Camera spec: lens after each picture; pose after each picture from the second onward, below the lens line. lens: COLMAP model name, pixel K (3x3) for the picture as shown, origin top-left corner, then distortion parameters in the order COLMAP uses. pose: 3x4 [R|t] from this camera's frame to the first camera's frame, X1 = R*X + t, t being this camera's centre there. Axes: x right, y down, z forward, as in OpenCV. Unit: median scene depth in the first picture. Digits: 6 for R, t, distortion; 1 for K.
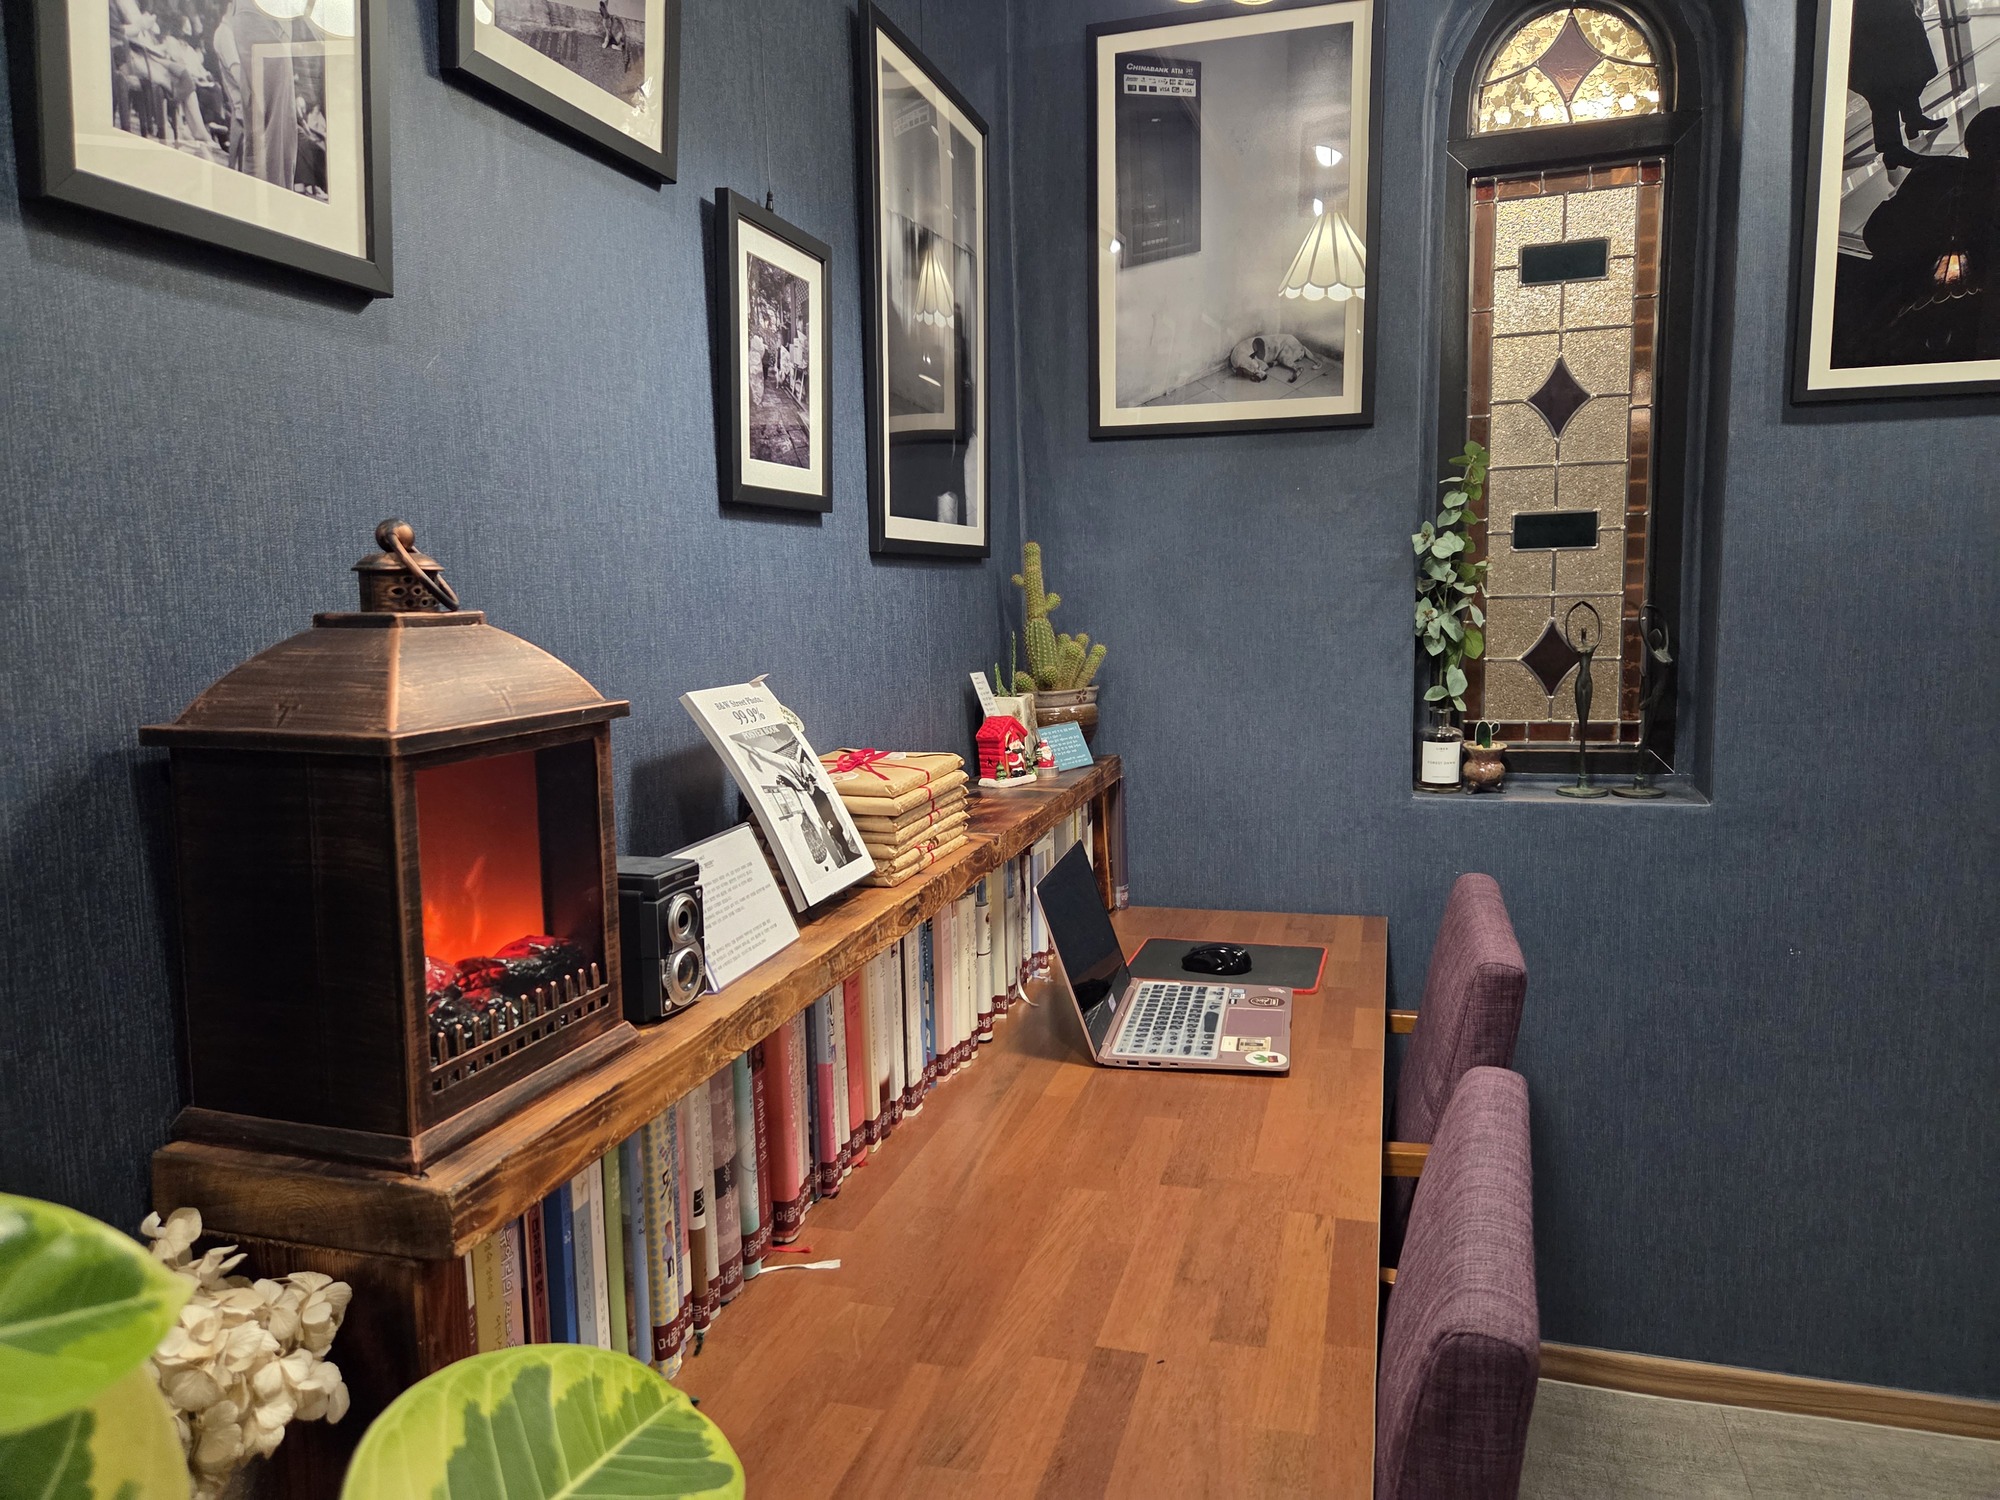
lens RADIAL K [[1340.4, 0, 1000.0], [0, 1340.4, 750.0], [0, 0, 1]] dist [0.033584, 0.000914]
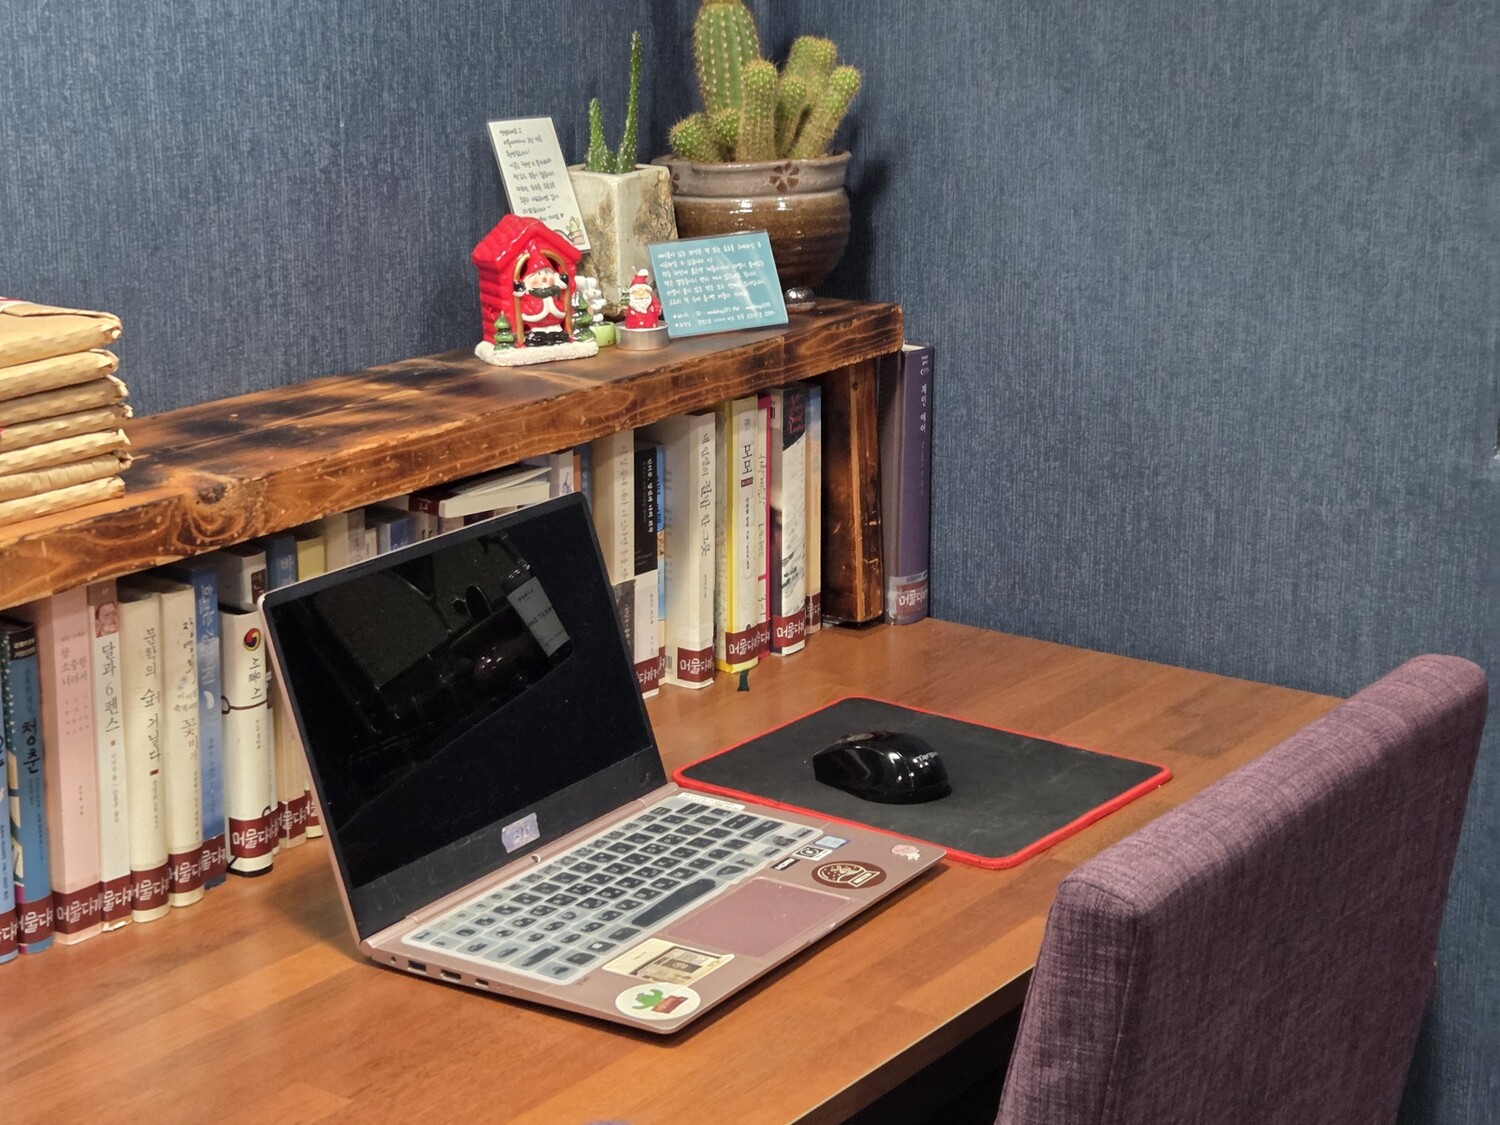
lens RADIAL K [[2654.0, 0, 750.0], [0, 2654.0, 562.5], [0, 0, 1]] dist [0.030097, -0.117497]
pose [[0.940905, 0.111455, -0.319805, 0.438714], [-0.061668, 0.984893, 0.161811, -0.068770], [0.333008, -0.132527, 0.933564, 0.123434]]
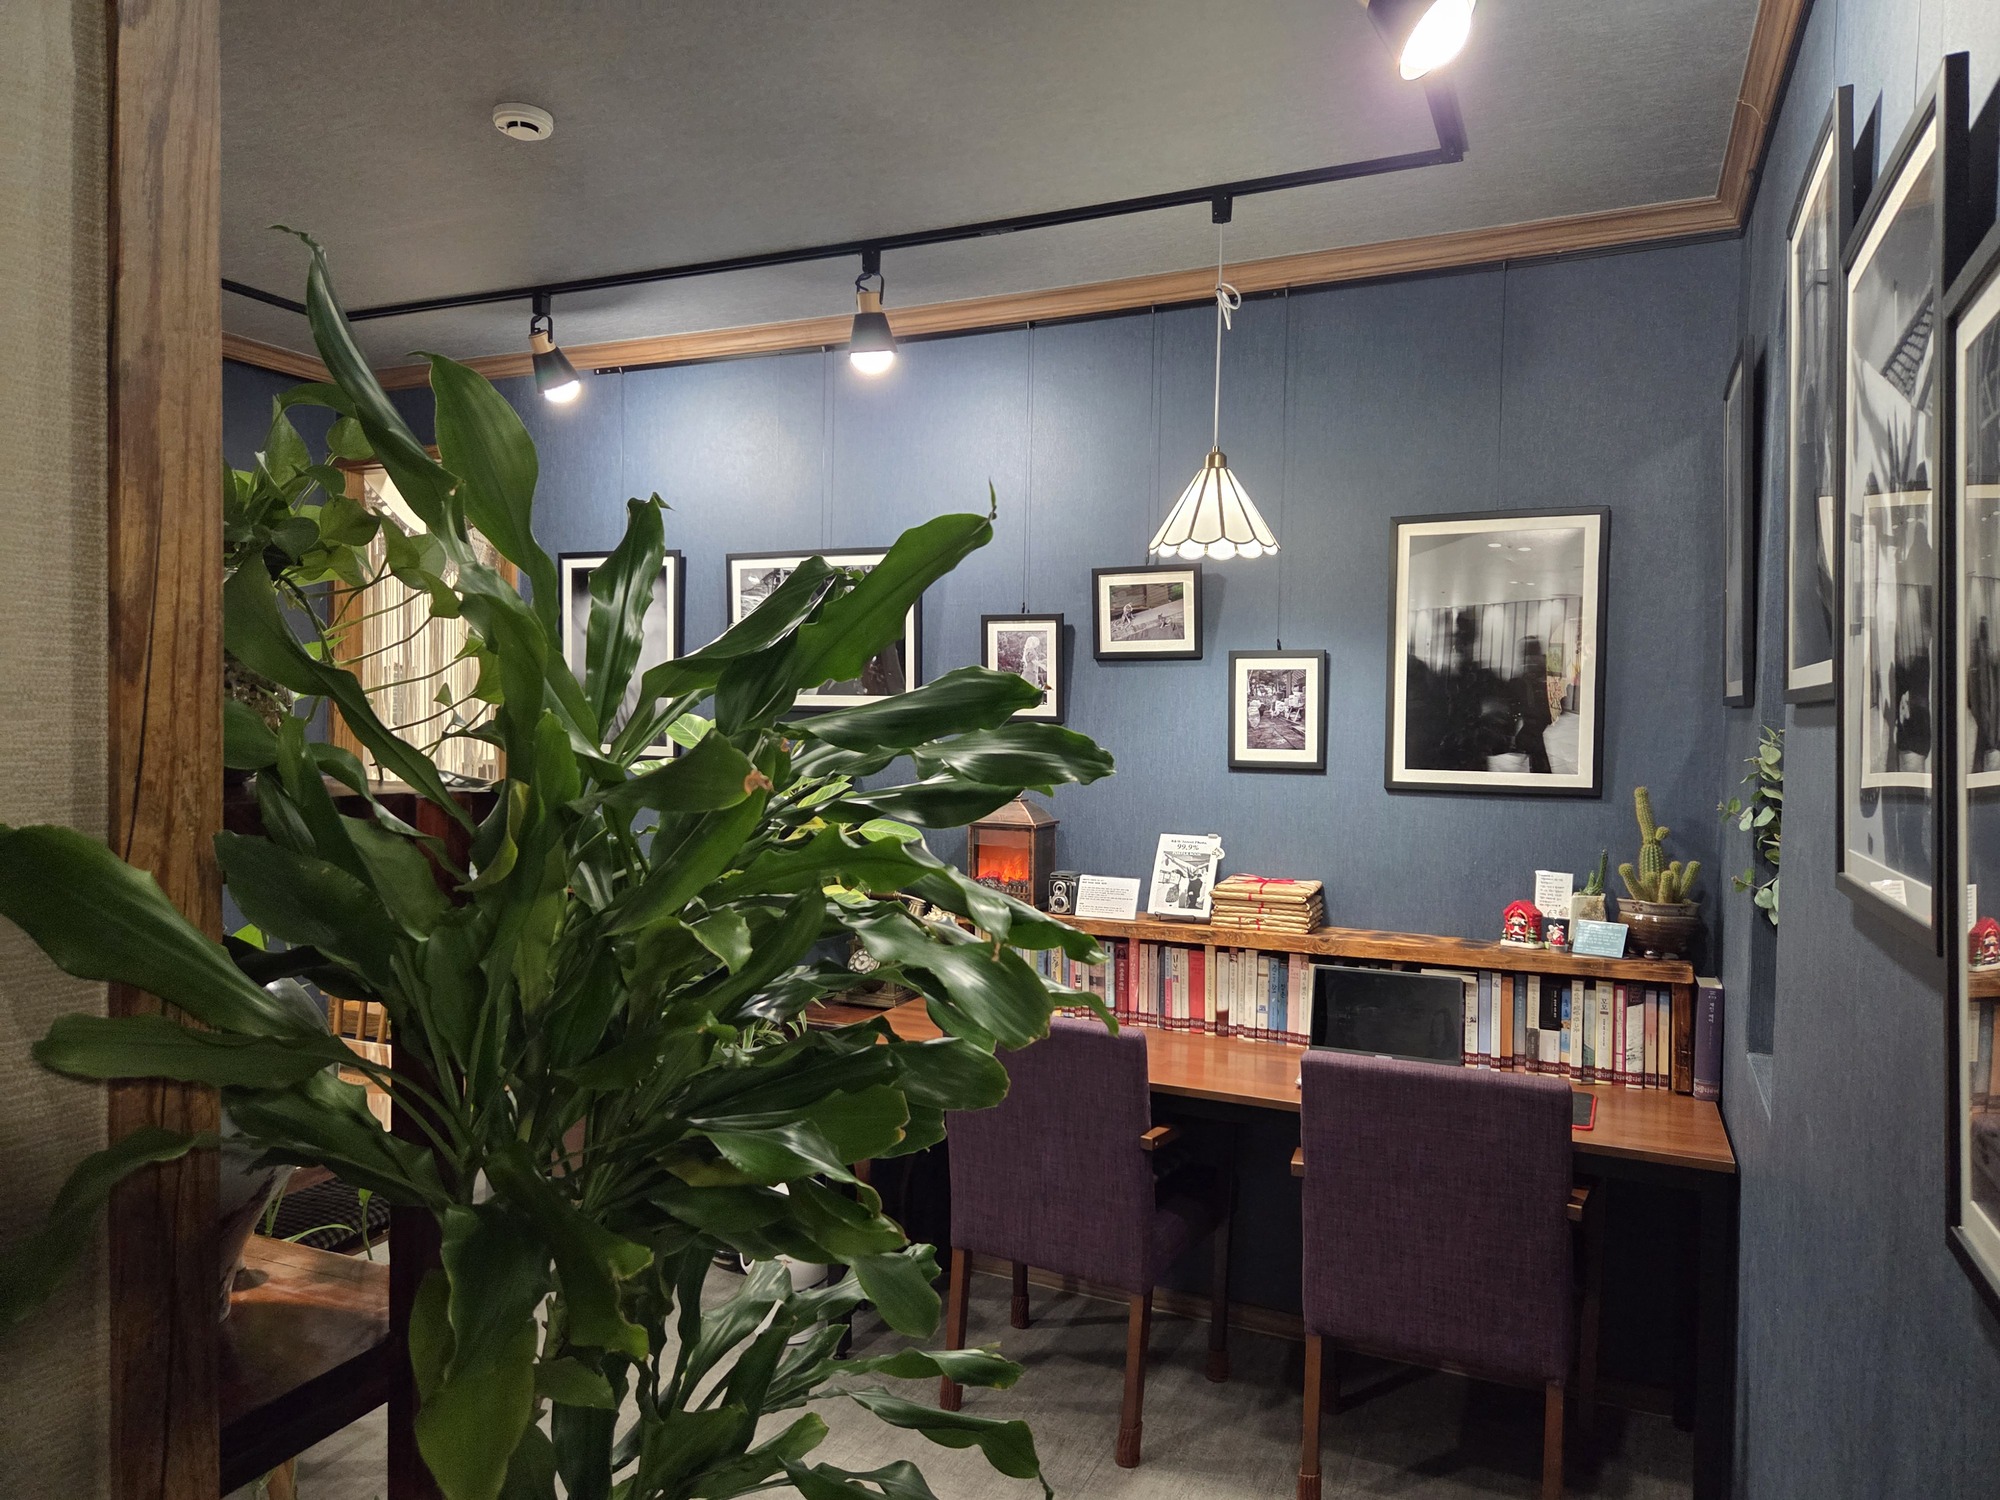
lens RADIAL K [[1340.4, 0, 1000.0], [0, 1340.4, 750.0], [0, 0, 1]] dist [0.033584, 0.000914]
pose [[-0.144419, 0.038517, -0.988767, 1.766437], [-0.132130, 0.989543, 0.057846, -0.226904], [0.980655, 0.139000, -0.137819, 0.681059]]
